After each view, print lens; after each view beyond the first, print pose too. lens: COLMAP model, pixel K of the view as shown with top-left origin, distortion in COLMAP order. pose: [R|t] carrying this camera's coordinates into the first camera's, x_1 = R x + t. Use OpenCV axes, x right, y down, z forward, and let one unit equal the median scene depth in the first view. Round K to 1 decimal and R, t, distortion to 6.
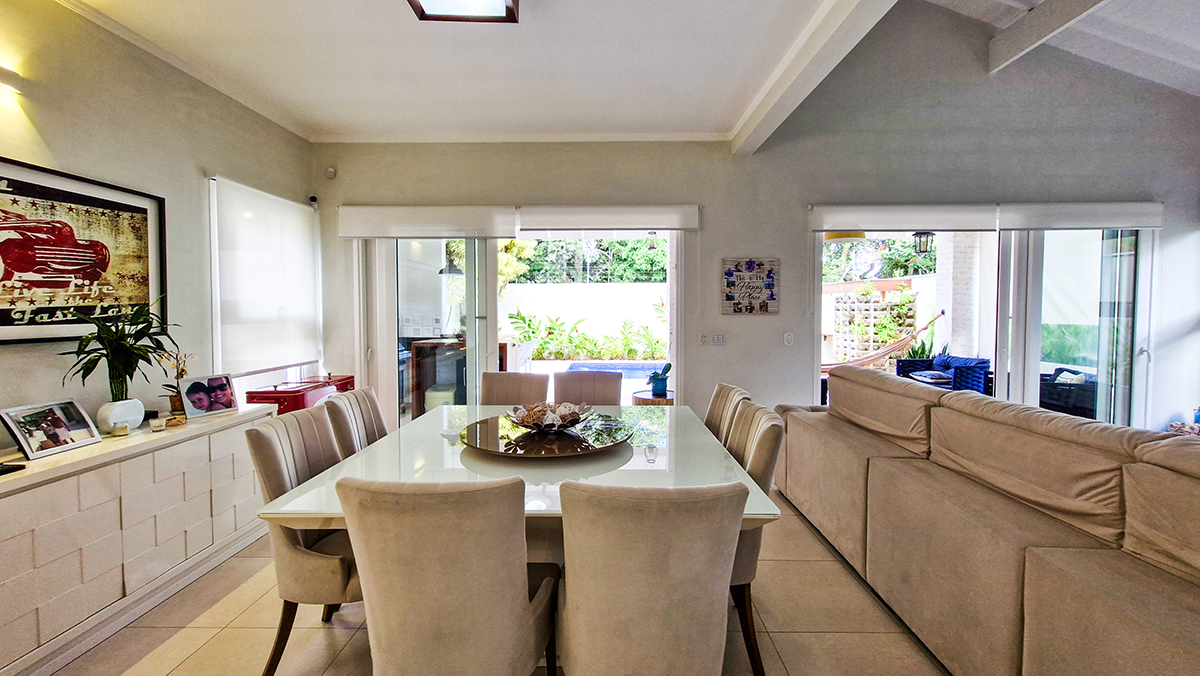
lens RADIAL K [[478.6, 0, 601.2], [0, 478.6, 327.1], [0, 0, 1]] dist [0.006113, -0.000561]
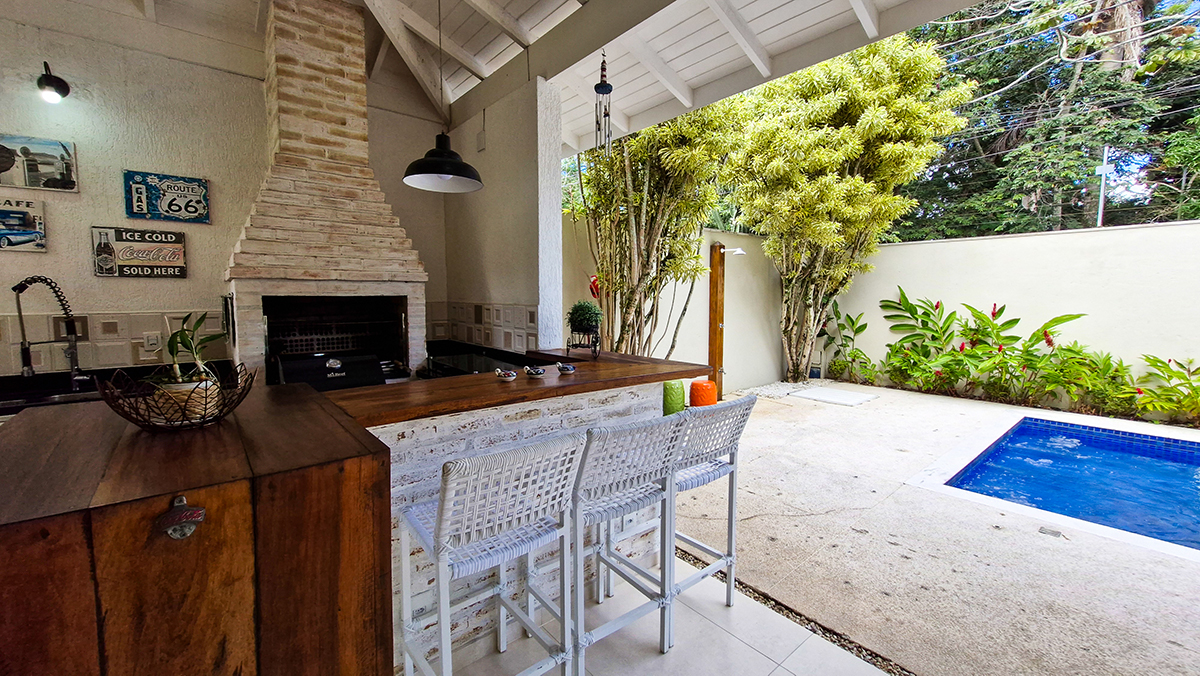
lens RADIAL K [[478.6, 0, 601.8], [0, 478.6, 334.3], [0, 0, 1]] dist [0.006113, -0.000561]
pose [[0.647692, 0.060489, -0.759497, 0.019147], [-0.024686, 0.997986, 0.058431, -0.018415], [0.761502, -0.019097, 0.647881, 0.577134]]
